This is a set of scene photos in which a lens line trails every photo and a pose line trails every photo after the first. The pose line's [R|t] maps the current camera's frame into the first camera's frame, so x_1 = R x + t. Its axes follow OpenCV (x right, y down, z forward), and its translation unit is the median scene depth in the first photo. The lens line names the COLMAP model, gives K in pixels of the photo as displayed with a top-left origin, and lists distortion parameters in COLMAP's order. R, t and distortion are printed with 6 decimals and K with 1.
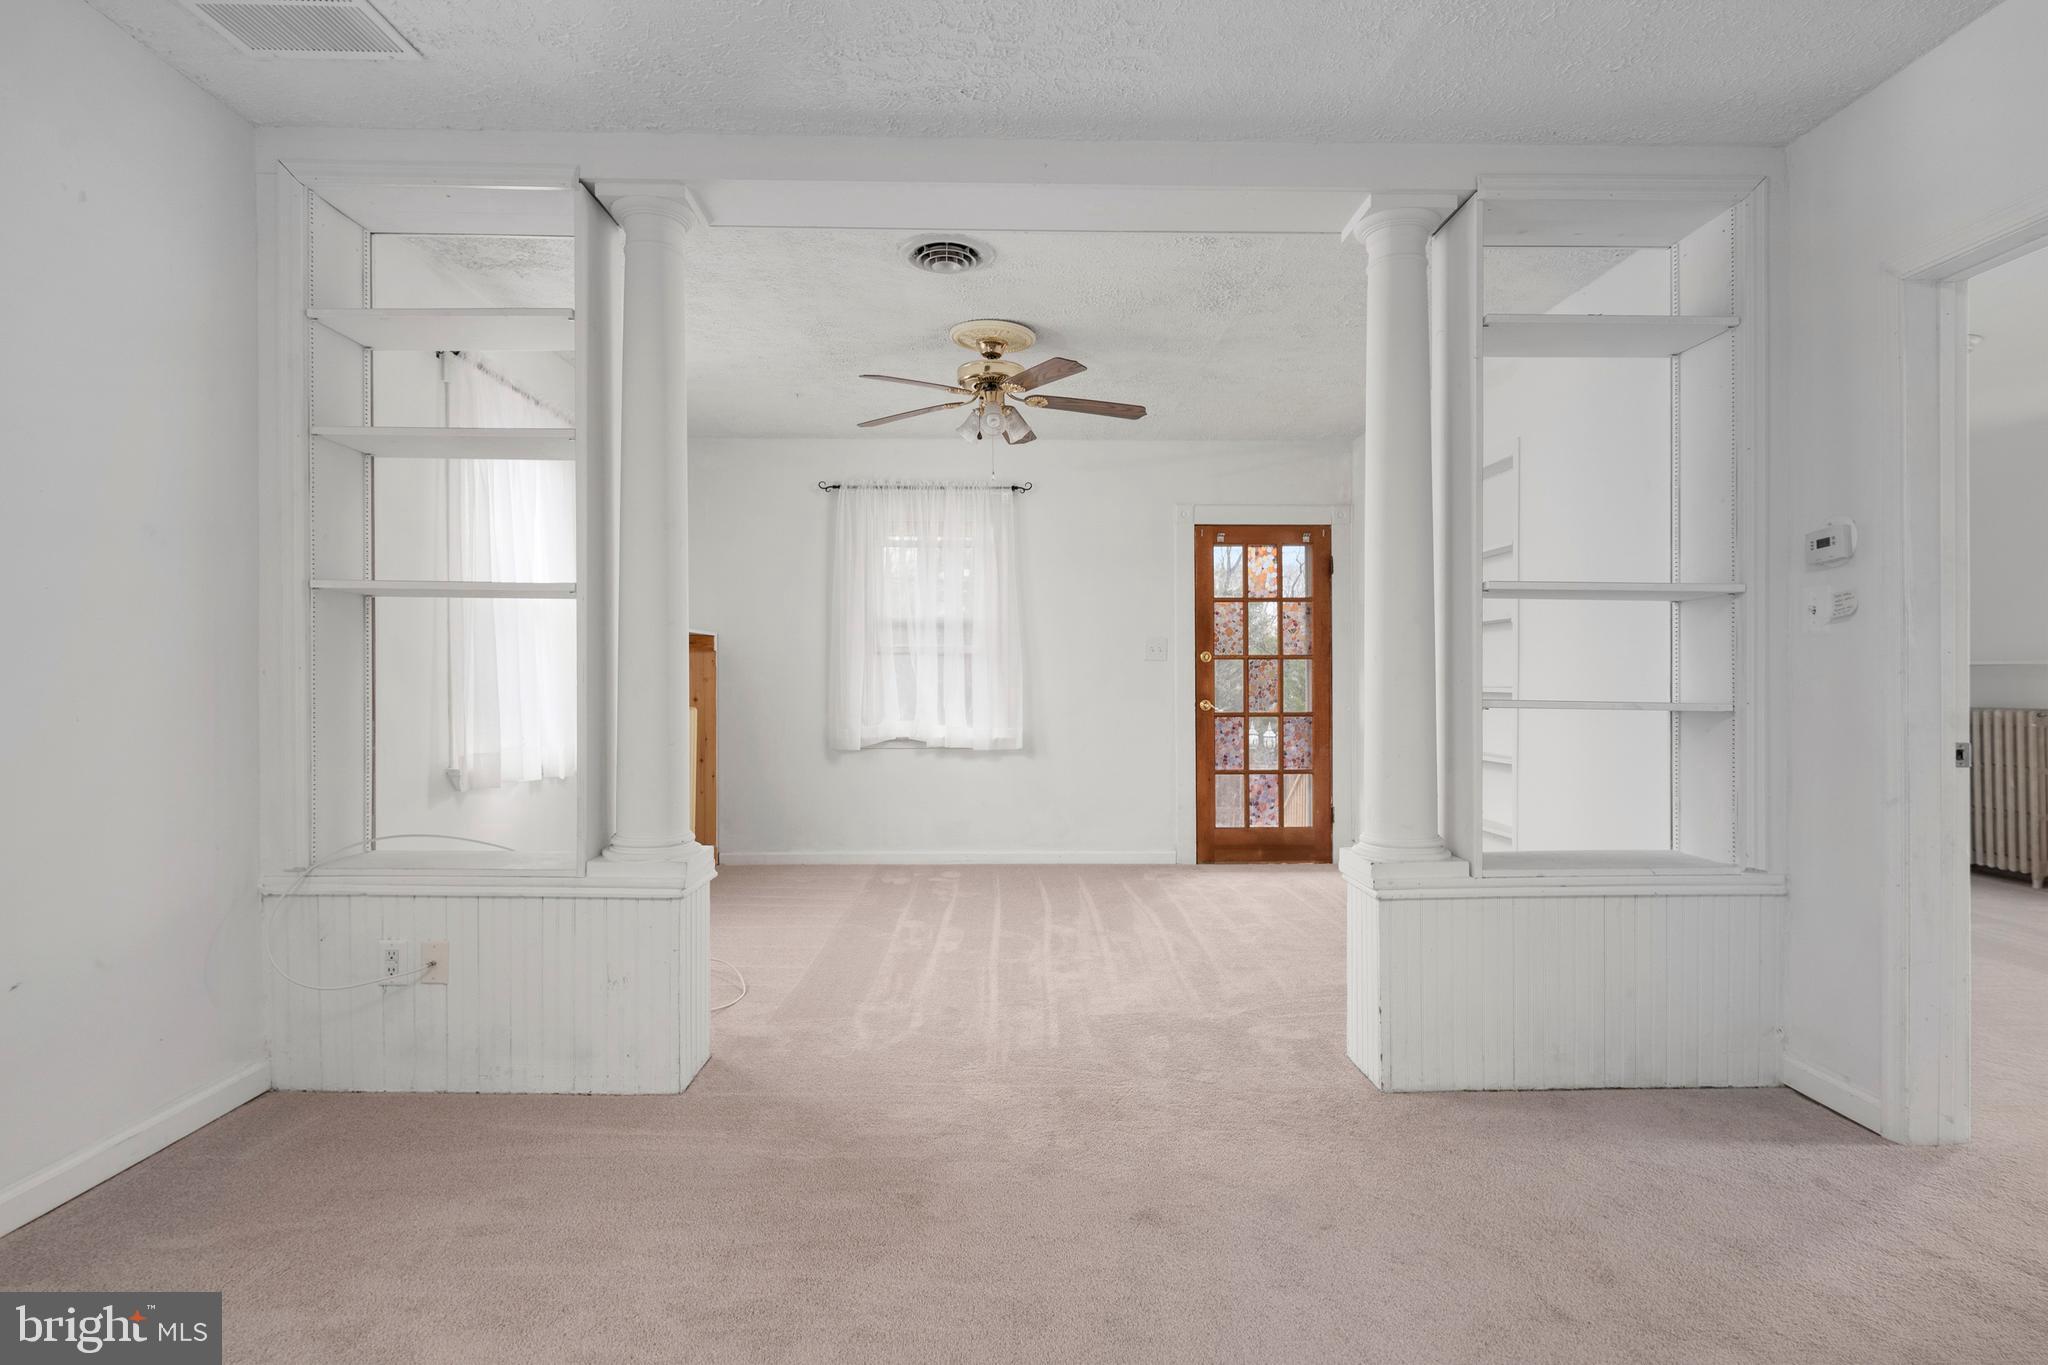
lens RADIAL K [[1033.4, 0, 1017.1], [0, 1033.4, 684.1], [0, 0, 1]] dist [-0.002876, -0.000243]
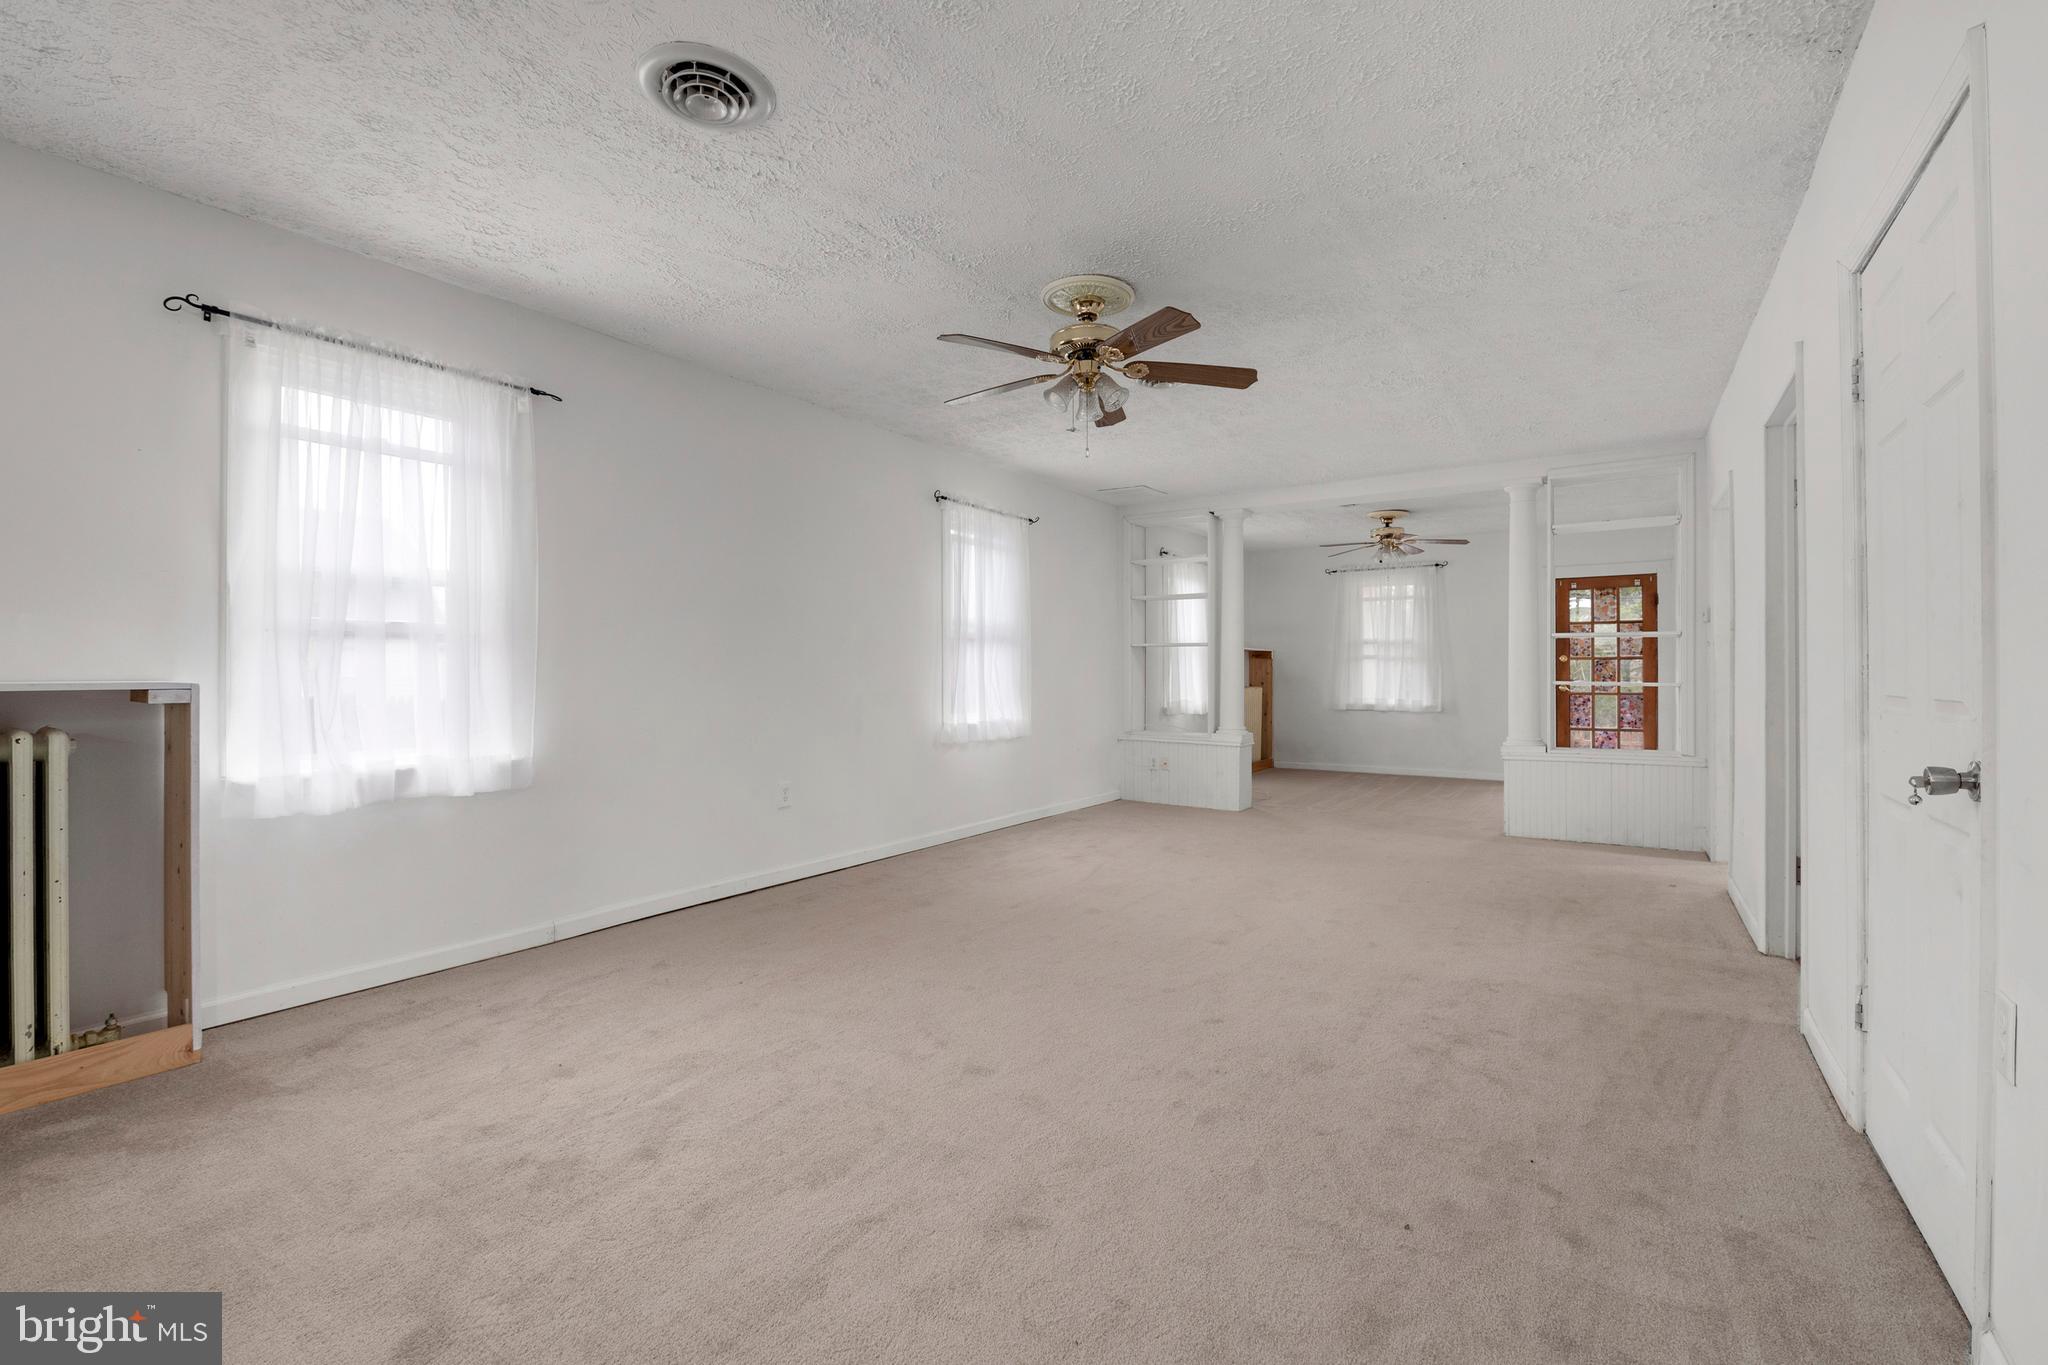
lens RADIAL K [[877.1, 0, 1029.5], [0, 877.1, 664.7], [0, 0, 1]] dist [-0.011694, 0.000067]
pose [[0.825078, -0.009455, -0.564940, 0.266587], [0.002190, 0.999906, -0.013536, 0.000245], [0.565015, 0.009931, 0.825021, -0.631396]]
